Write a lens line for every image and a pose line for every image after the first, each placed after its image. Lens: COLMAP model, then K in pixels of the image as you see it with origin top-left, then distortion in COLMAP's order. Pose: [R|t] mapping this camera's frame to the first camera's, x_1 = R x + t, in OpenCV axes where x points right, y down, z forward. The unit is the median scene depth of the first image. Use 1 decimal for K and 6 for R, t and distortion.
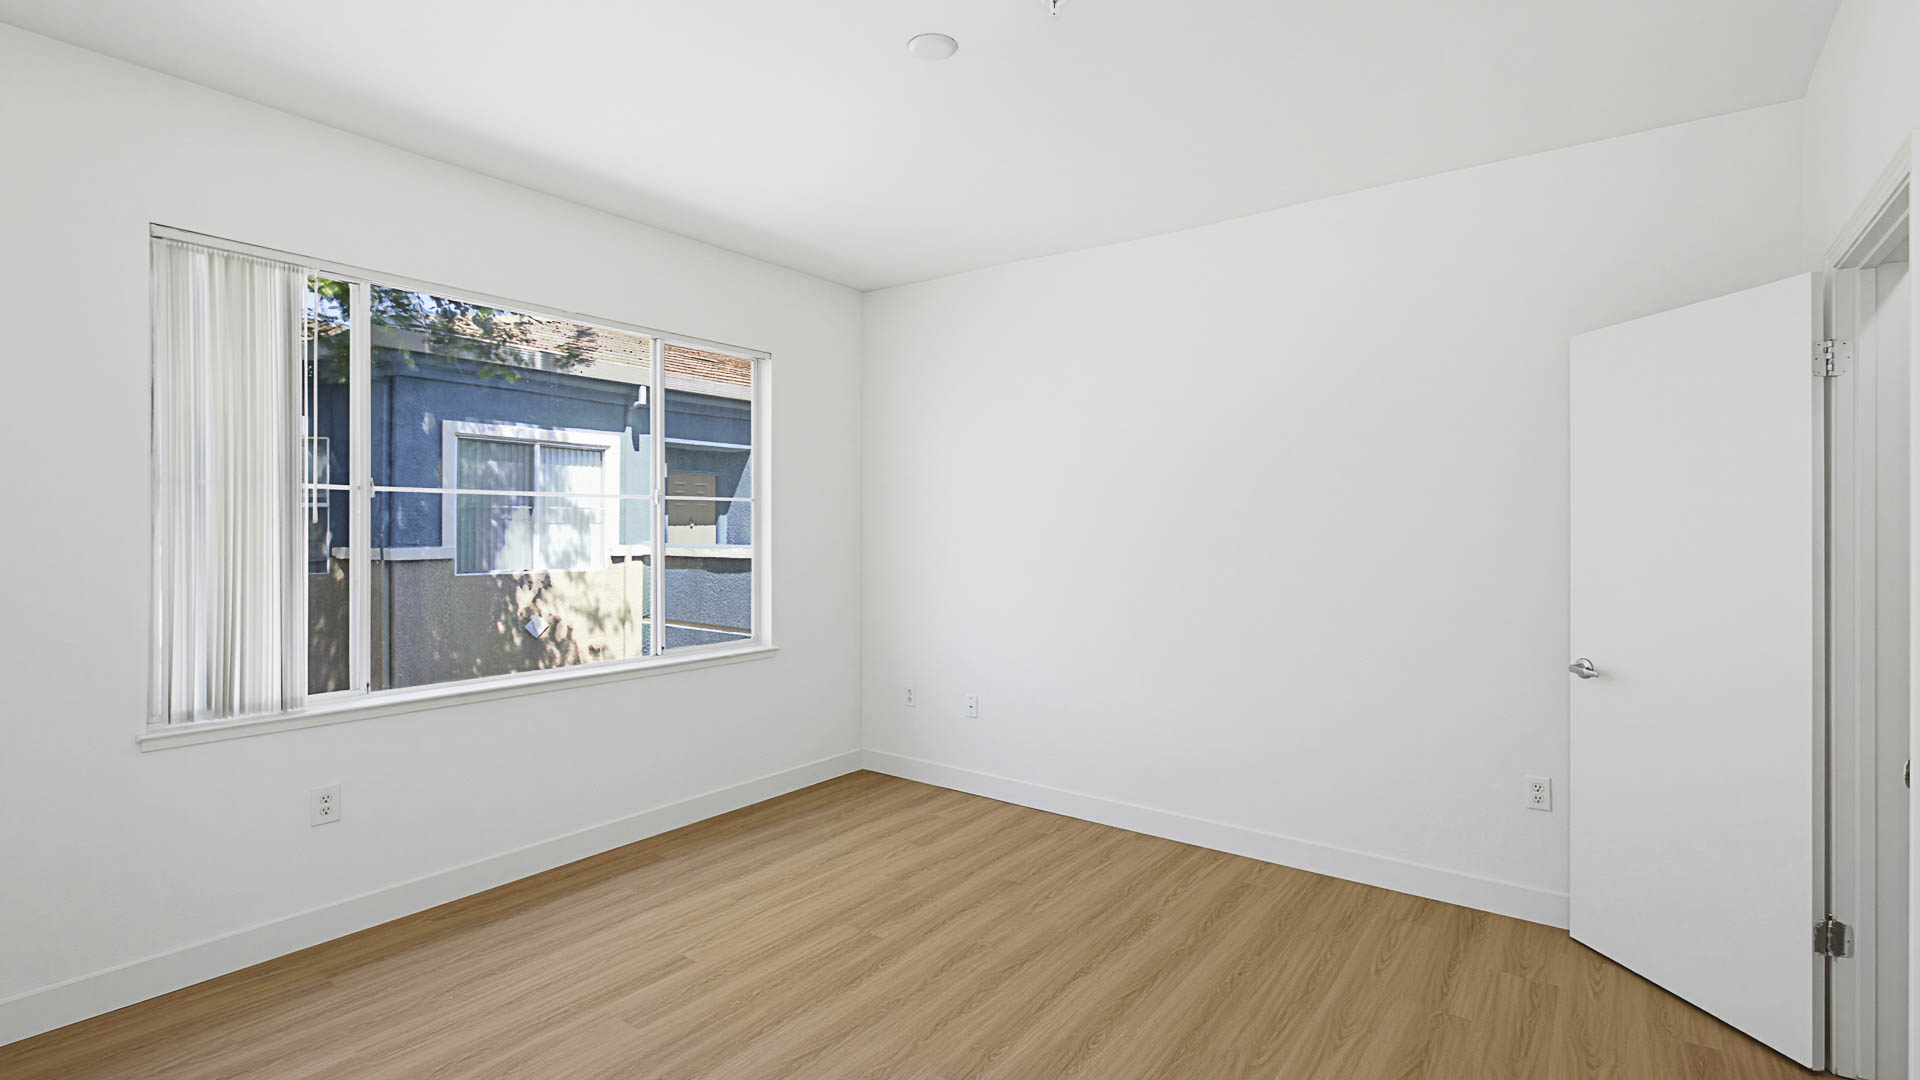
lens RADIAL K [[895.6, 0, 958.4], [0, 895.6, 536.1], [0, 0, 1]] dist [-0.000447, -0.000263]
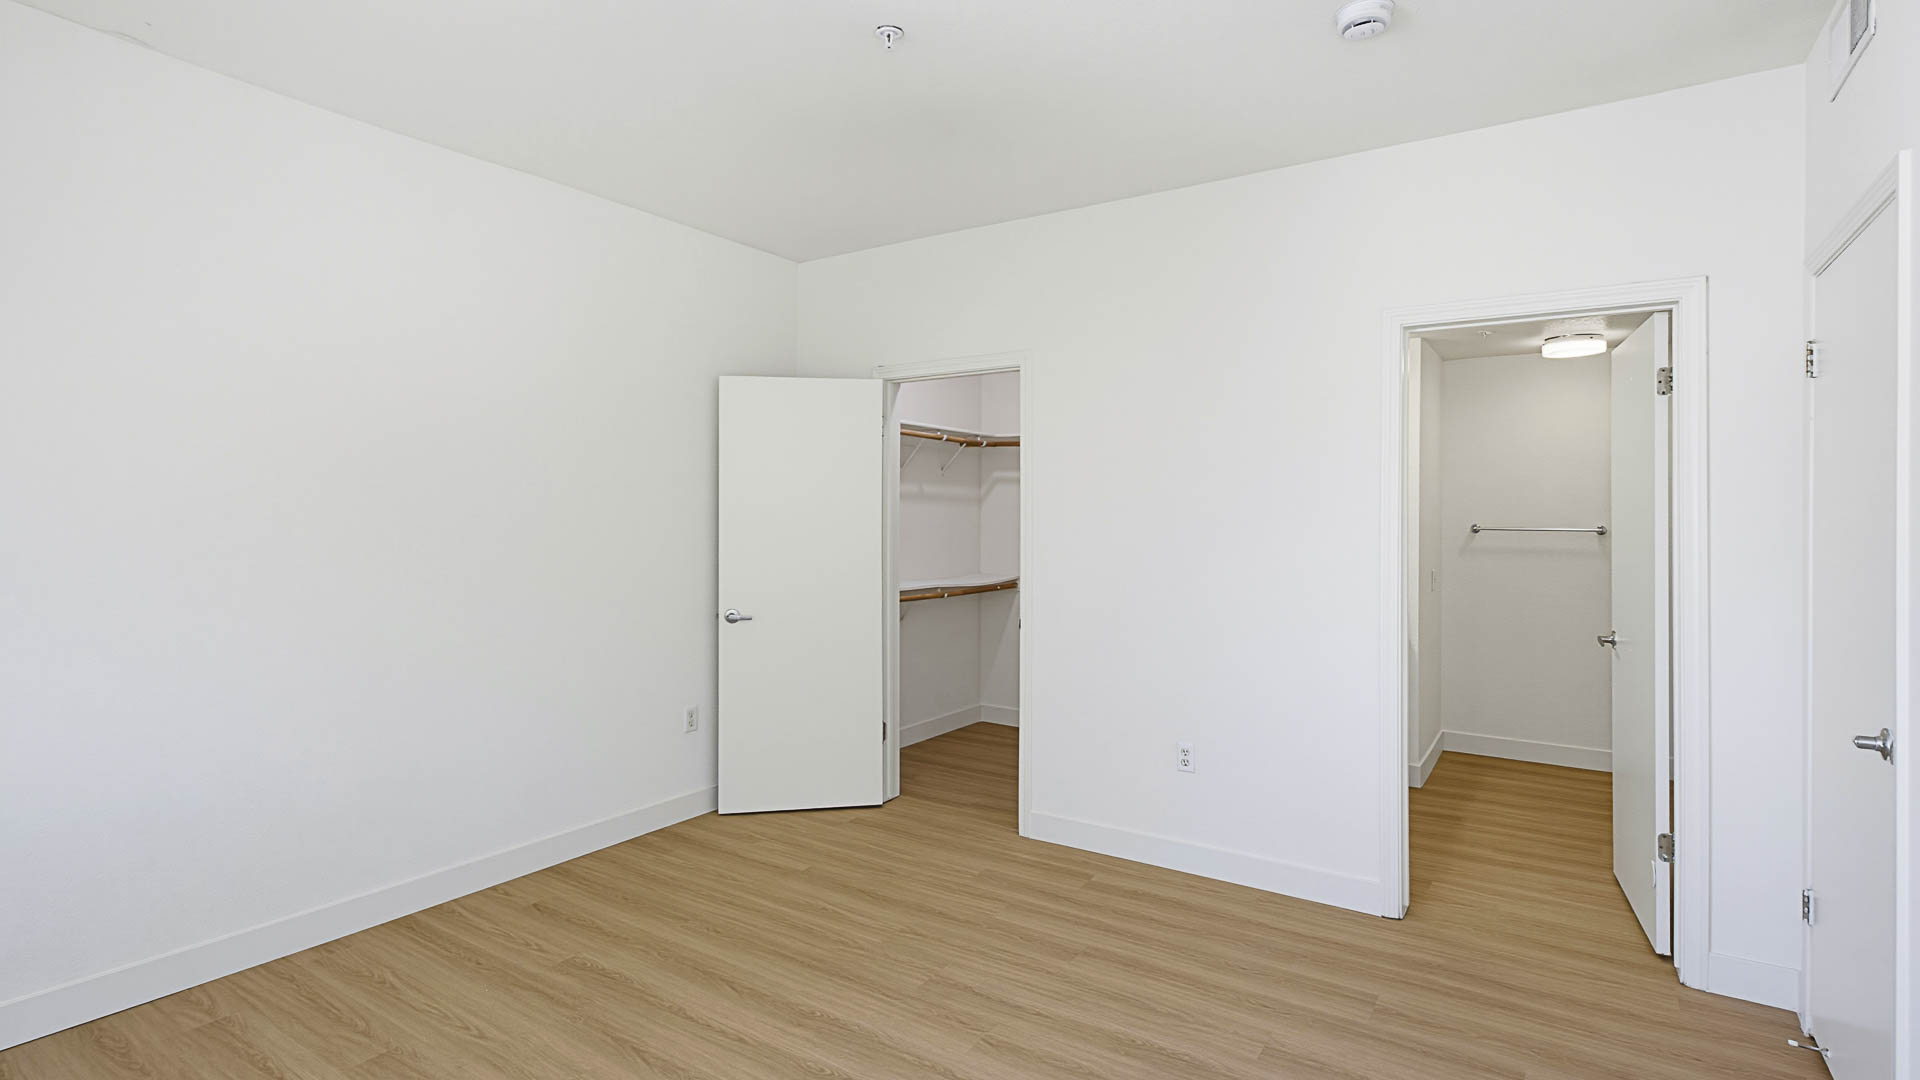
lens RADIAL K [[895.6, 0, 963.6], [0, 895.6, 530.7], [0, 0, 1]] dist [-0.000447, -0.000263]
pose [[-0.067254, -0.011590, 0.997669, -0.702304], [0.000740, 0.999932, 0.011666, -0.005508], [-0.997736, 0.001523, -0.067241, 0.705611]]
